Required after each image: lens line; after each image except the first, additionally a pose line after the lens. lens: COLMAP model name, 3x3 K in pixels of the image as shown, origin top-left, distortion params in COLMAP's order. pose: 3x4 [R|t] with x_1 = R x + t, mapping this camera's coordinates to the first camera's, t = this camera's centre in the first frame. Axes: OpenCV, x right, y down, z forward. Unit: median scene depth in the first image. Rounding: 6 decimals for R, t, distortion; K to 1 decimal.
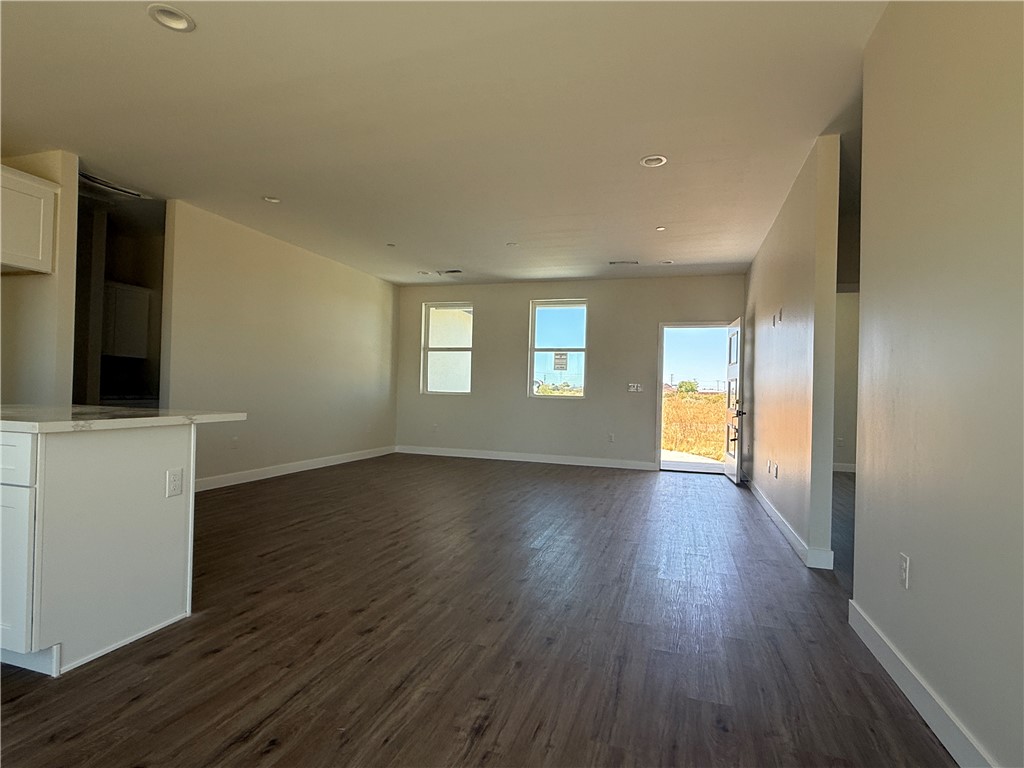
lens RADIAL K [[535.3, 0, 507.3], [0, 535.3, 389.4], [0, 0, 1]] dist [-0.000153, 0.001424]
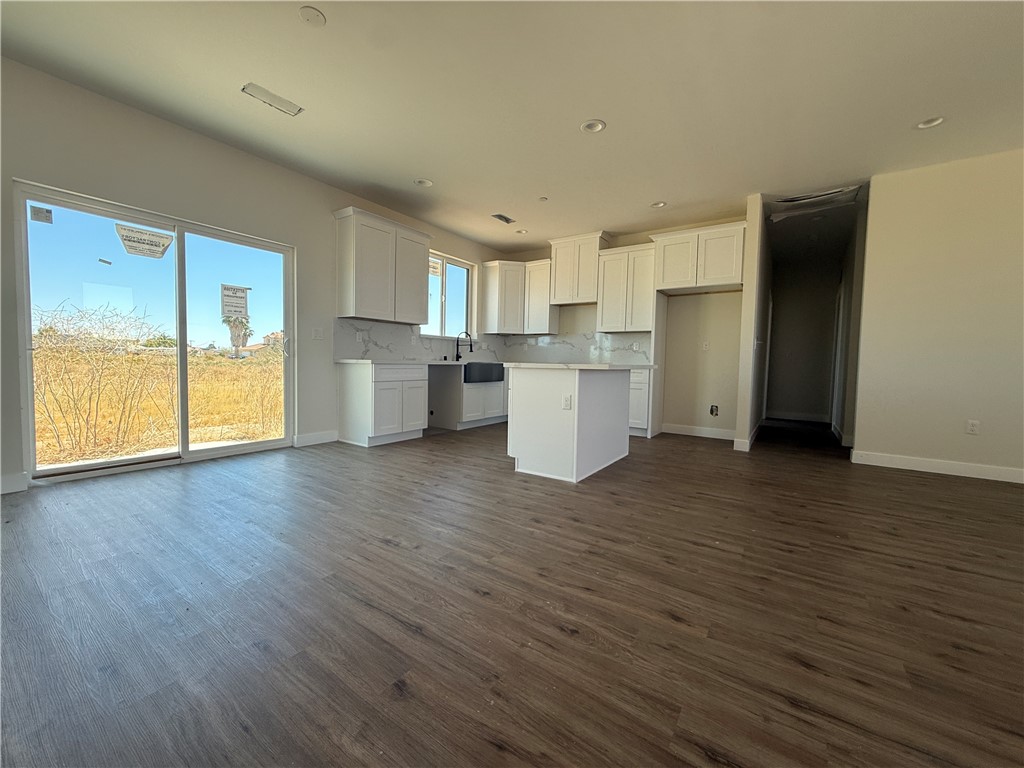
lens RADIAL K [[406.9, 0, 508.7], [0, 406.9, 384.4], [0, 0, 1]] dist [-0.000184, 0.000543]
pose [[-0.292613, 0.020834, -0.956004, 0.711994], [-0.024449, 0.999273, 0.029261, 0.081275], [0.955918, 0.031936, -0.291890, 1.197272]]
